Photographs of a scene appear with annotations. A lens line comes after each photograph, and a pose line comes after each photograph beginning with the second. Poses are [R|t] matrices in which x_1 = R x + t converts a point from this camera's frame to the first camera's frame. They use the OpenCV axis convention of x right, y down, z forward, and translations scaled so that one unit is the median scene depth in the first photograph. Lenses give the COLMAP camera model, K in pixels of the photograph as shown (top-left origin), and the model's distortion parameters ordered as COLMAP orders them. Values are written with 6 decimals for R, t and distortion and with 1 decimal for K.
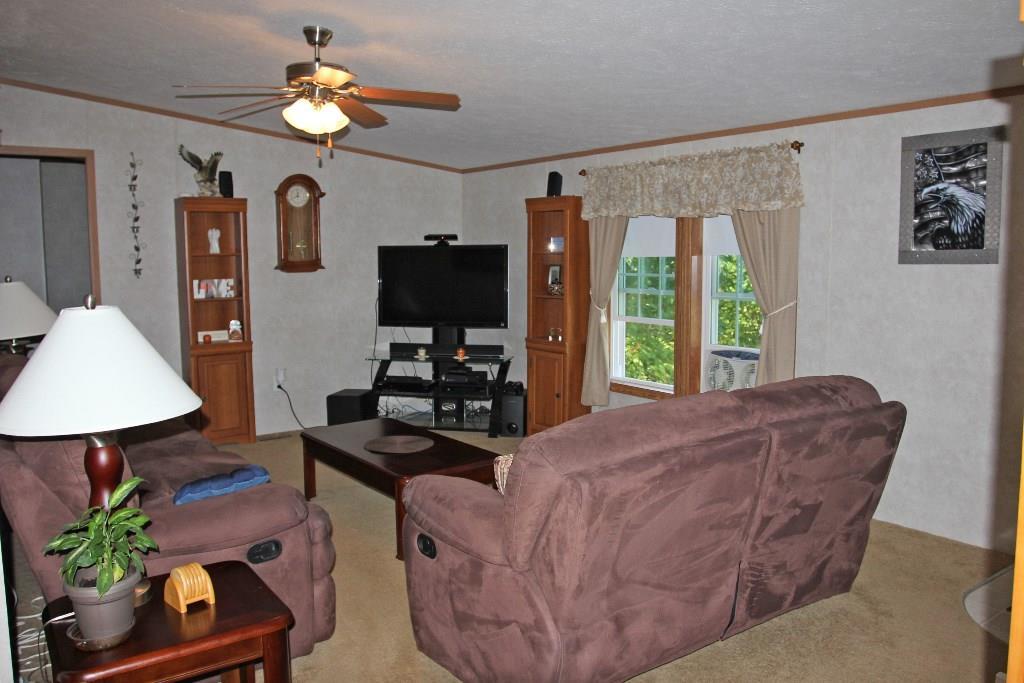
lens RADIAL K [[805.2, 0, 512.0], [0, 805.2, 341.5], [0, 0, 1]] dist [-0.083997, 0.008259]
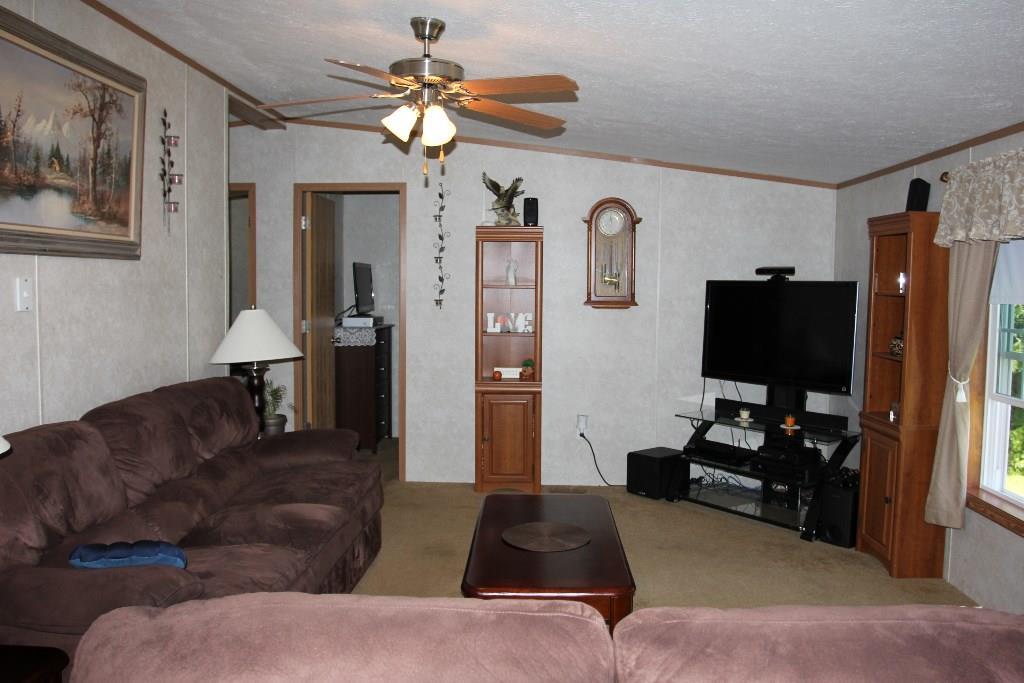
lens RADIAL K [[805.2, 0, 512.0], [0, 805.2, 341.5], [0, 0, 1]] dist [-0.083997, 0.008259]
pose [[0.768835, 0.058790, -0.636739, 0.222642], [-0.083619, 0.996457, -0.008963, -0.034367], [0.633957, 0.060135, 0.771027, 0.255545]]
